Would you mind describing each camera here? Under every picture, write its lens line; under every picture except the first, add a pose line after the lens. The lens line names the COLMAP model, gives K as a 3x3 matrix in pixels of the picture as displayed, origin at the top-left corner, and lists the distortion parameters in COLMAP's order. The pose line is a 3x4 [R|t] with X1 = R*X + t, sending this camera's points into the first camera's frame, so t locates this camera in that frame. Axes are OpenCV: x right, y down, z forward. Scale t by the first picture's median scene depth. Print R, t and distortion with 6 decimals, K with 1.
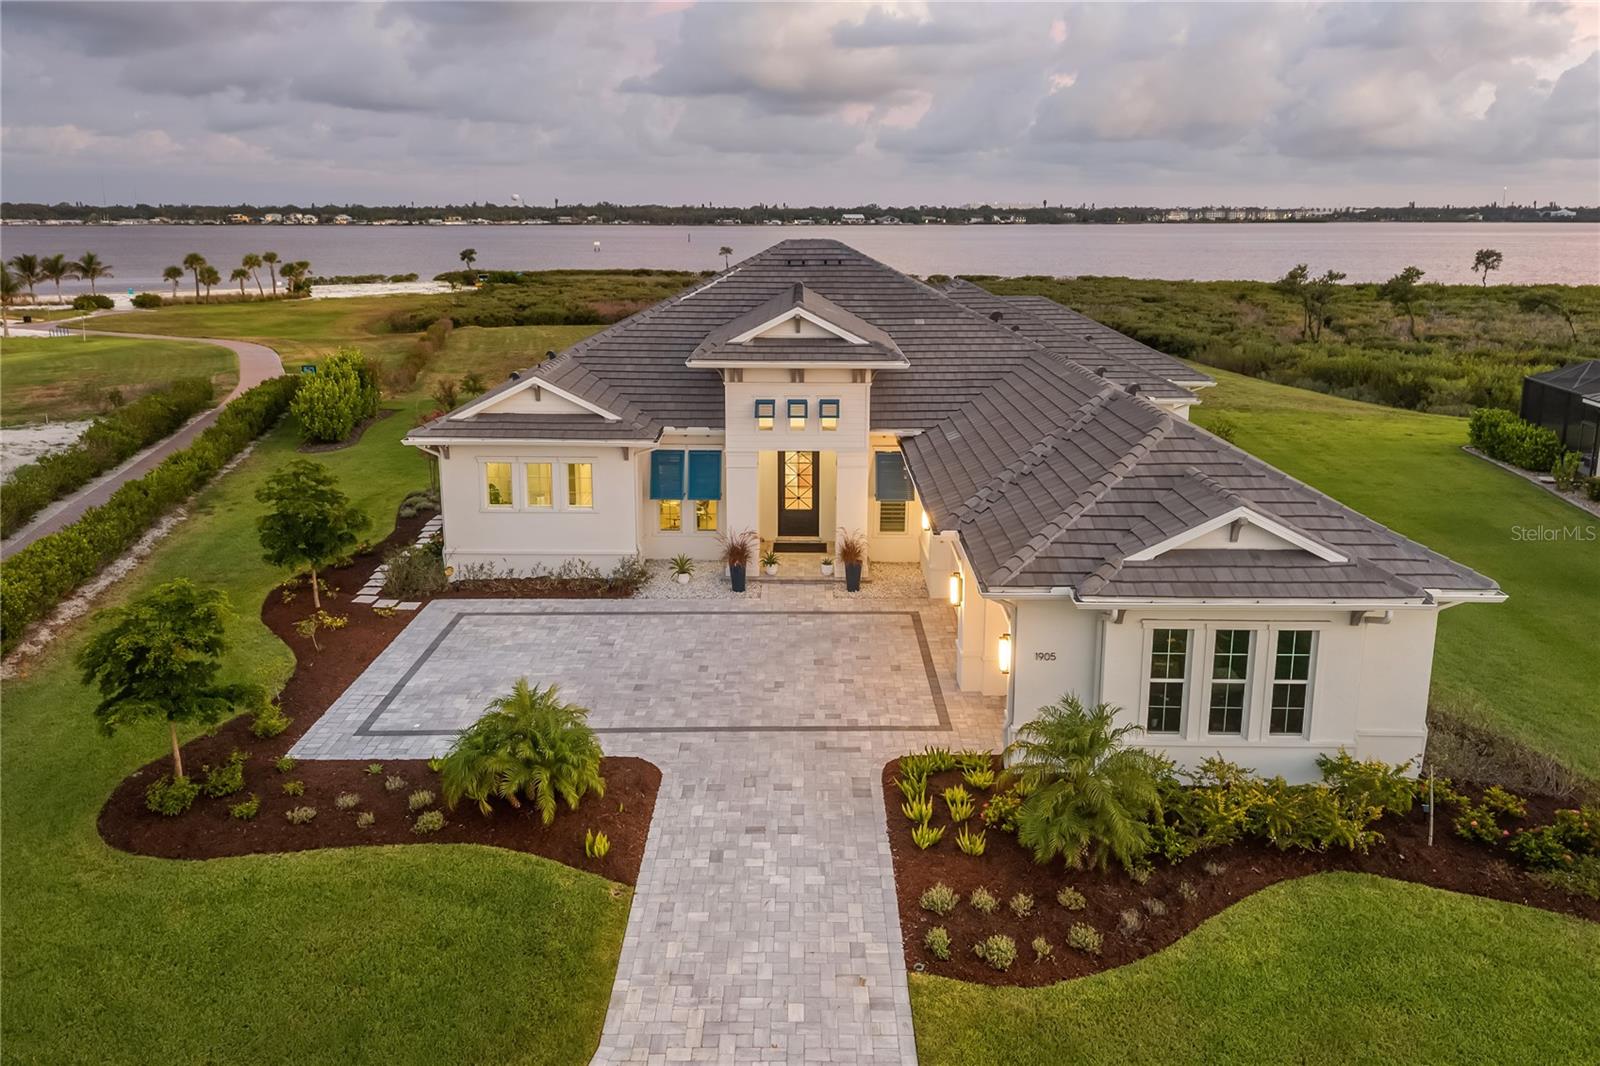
lens RADIAL K [[1115.2, 0, 798.4], [0, 1115.2, 416.4], [0, 0, 1]] dist [0.011180, -0.002963]
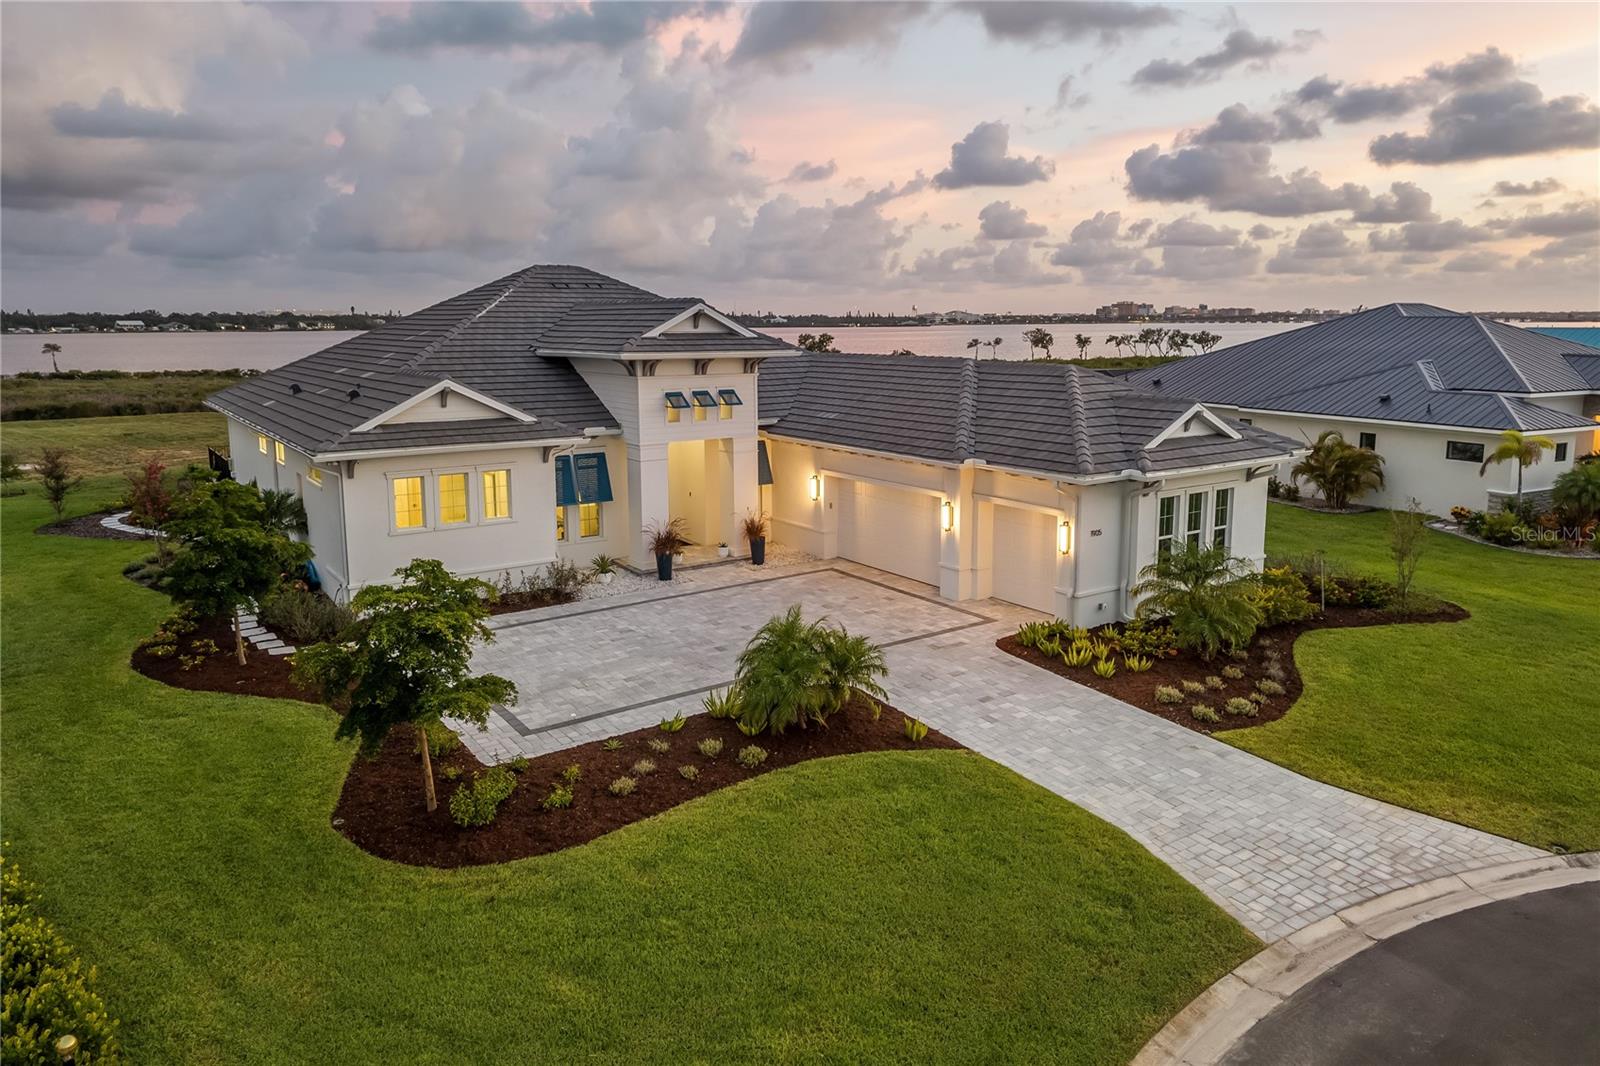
lens RADIAL K [[1065.7, 0, 800.6], [0, 1065.7, 479.3], [0, 0, 1]] dist [0.046148, -0.054146]
pose [[0.818718, -0.090514, 0.567017, -0.681223], [0.108611, 0.994083, 0.001864, 0.102726], [-0.563831, 0.060059, 0.823704, 0.154151]]
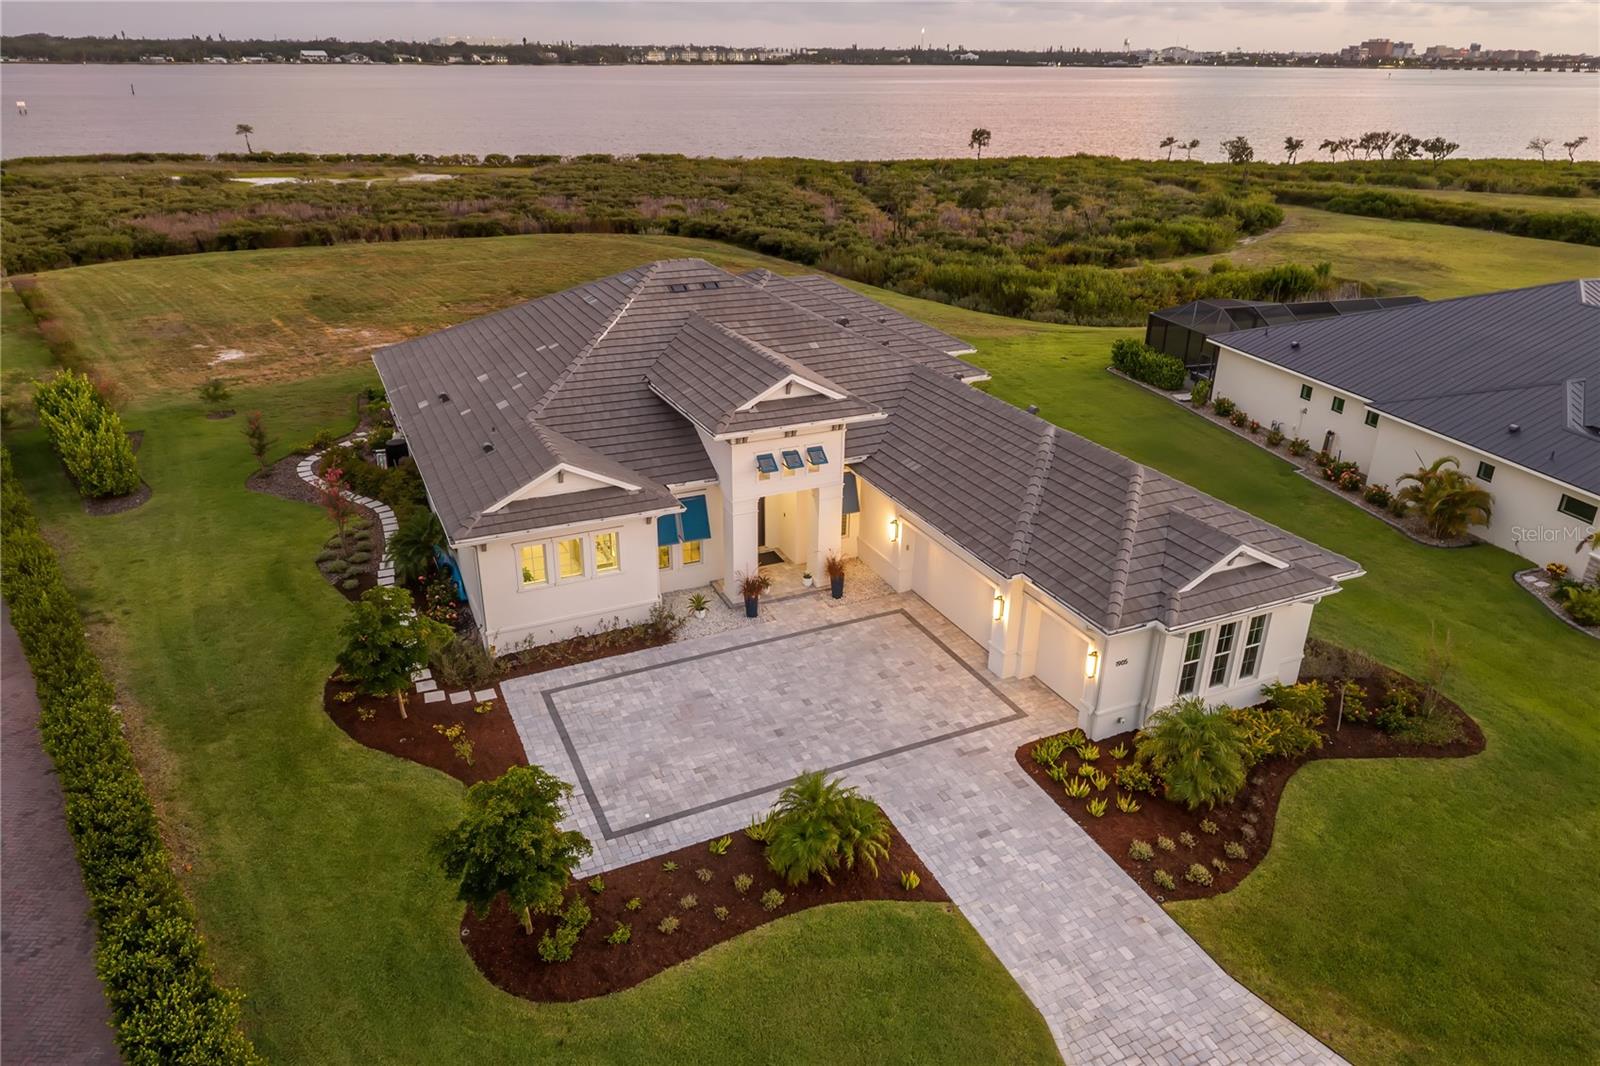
lens RADIAL K [[1068.9, 0, 800.0], [0, 1068.9, 533.0], [0, 0, 1]] dist [0.037873, -0.042726]
pose [[0.900862, -0.164013, 0.401929, -0.608248], [0.062278, 0.965131, 0.254250, -0.288998], [-0.429615, -0.204013, 0.879665, 0.003676]]
